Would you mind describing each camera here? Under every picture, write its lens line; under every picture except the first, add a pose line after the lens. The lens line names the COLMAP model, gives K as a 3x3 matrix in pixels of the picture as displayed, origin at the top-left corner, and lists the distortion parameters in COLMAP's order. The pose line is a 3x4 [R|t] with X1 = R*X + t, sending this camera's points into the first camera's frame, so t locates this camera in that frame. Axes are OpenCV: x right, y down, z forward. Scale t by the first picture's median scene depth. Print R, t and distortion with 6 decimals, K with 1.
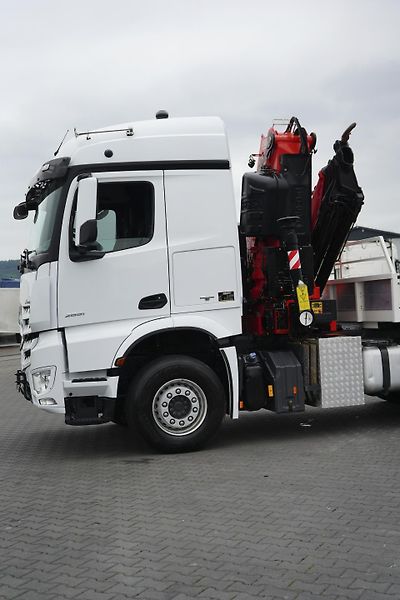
lens RADIAL K [[742.4, 0, 211.0], [0, 742.4, 299.8], [0, 0, 1]] dist [-0.009273, -0.029140]
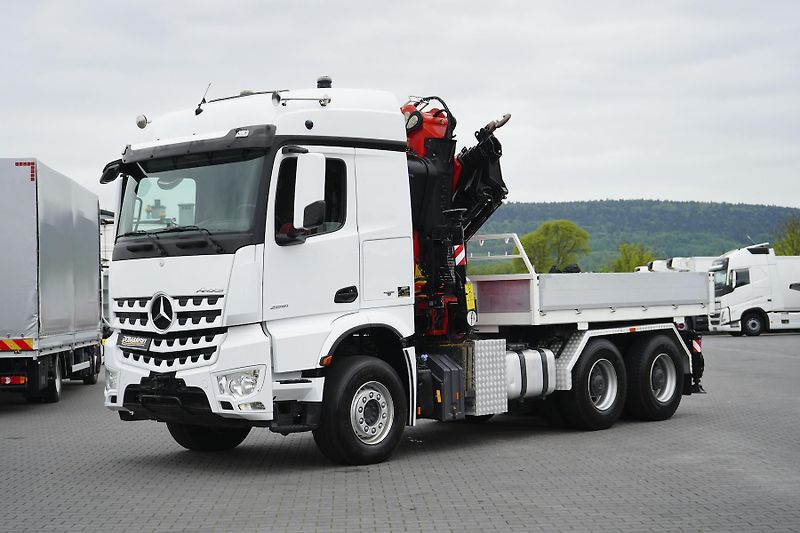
lens RADIAL K [[1283.6, 0, 400.0], [0, 1283.6, 266.5], [0, 0, 1]] dist [-0.035116, -0.026301]
pose [[0.852271, 0.044037, 0.521244, -0.809898], [-0.022225, 0.998599, -0.048027, 0.040483], [-0.522628, 0.029347, 0.852055, -0.338706]]
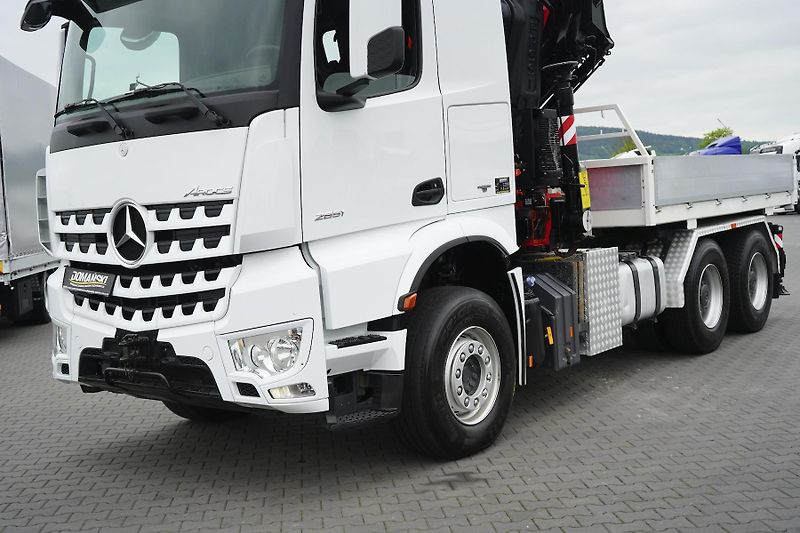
lens RADIAL K [[935.1, 0, 400.0], [0, 935.1, 266.5], [0, 0, 1]] dist [-0.024785, 0.020741]
pose [[0.820412, -0.040155, 0.570362, -0.486708], [0.015729, 0.998738, 0.047689, 0.024100], [-0.571557, -0.030153, 0.820008, 0.427673]]
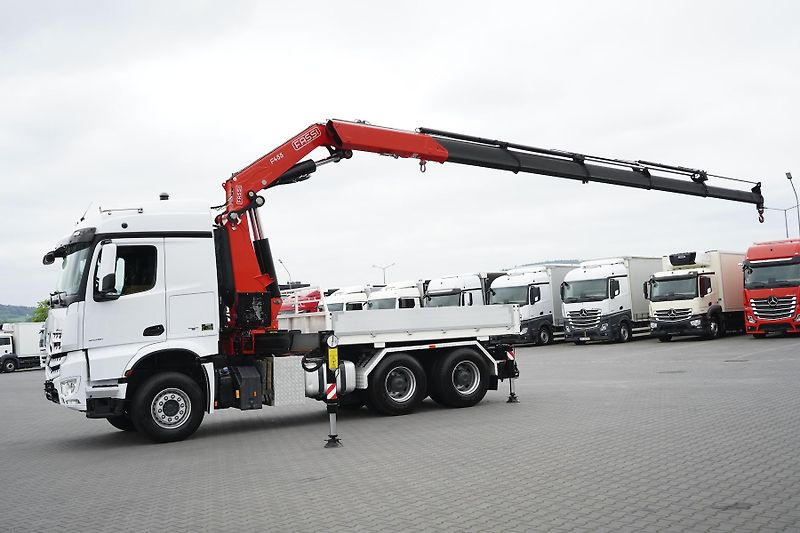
lens RADIAL K [[799.5, 0, 400.0], [0, 799.5, 266.5], [0, 0, 1]] dist [-0.018174, -0.007891]
pose [[0.972020, 0.026283, 0.233423, 0.019520], [-0.010080, 0.997473, -0.070335, -0.016660], [-0.234682, 0.066014, 0.969828, -0.581149]]
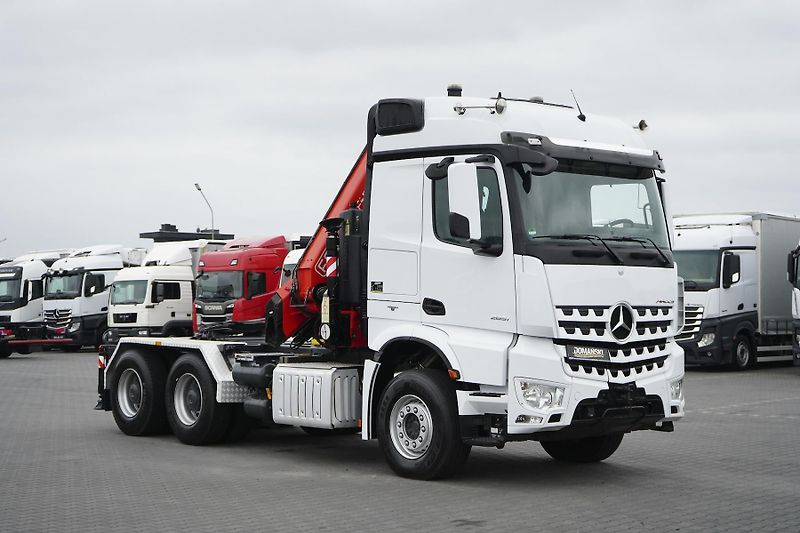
lens RADIAL K [[1472.7, 0, 400.0], [0, 1472.7, 266.5], [0, 0, 1]] dist [-0.027650, -0.036495]
pose [[-0.402712, 0.067045, 0.912868, -1.695095], [0.008888, 0.997553, -0.069343, 0.079028], [-0.915284, -0.019811, -0.402323, 1.970940]]
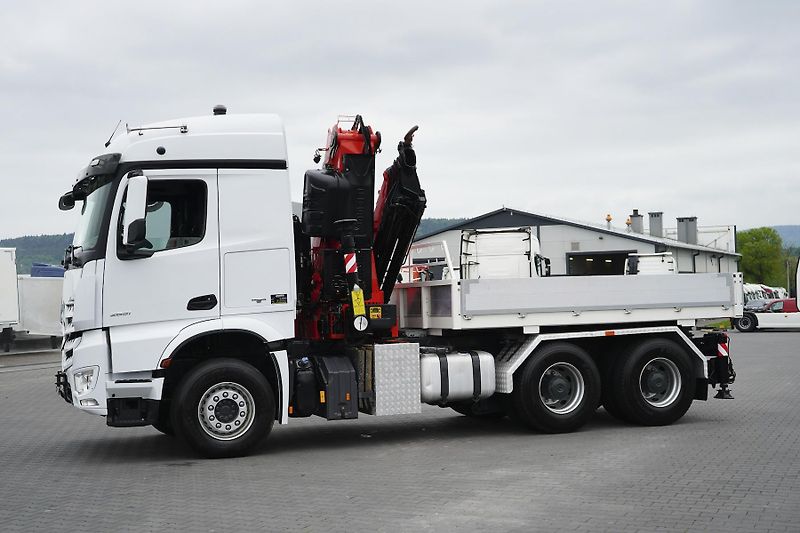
lens RADIAL K [[994.7, 0, 400.0], [0, 994.7, 266.5], [0, 0, 1]] dist [-0.010385, -0.011319]
pose [[0.996356, 0.027031, 0.080894, 0.072796], [-0.024395, 0.999144, -0.033409, -0.007391], [-0.081727, 0.031314, 0.996163, -0.323040]]
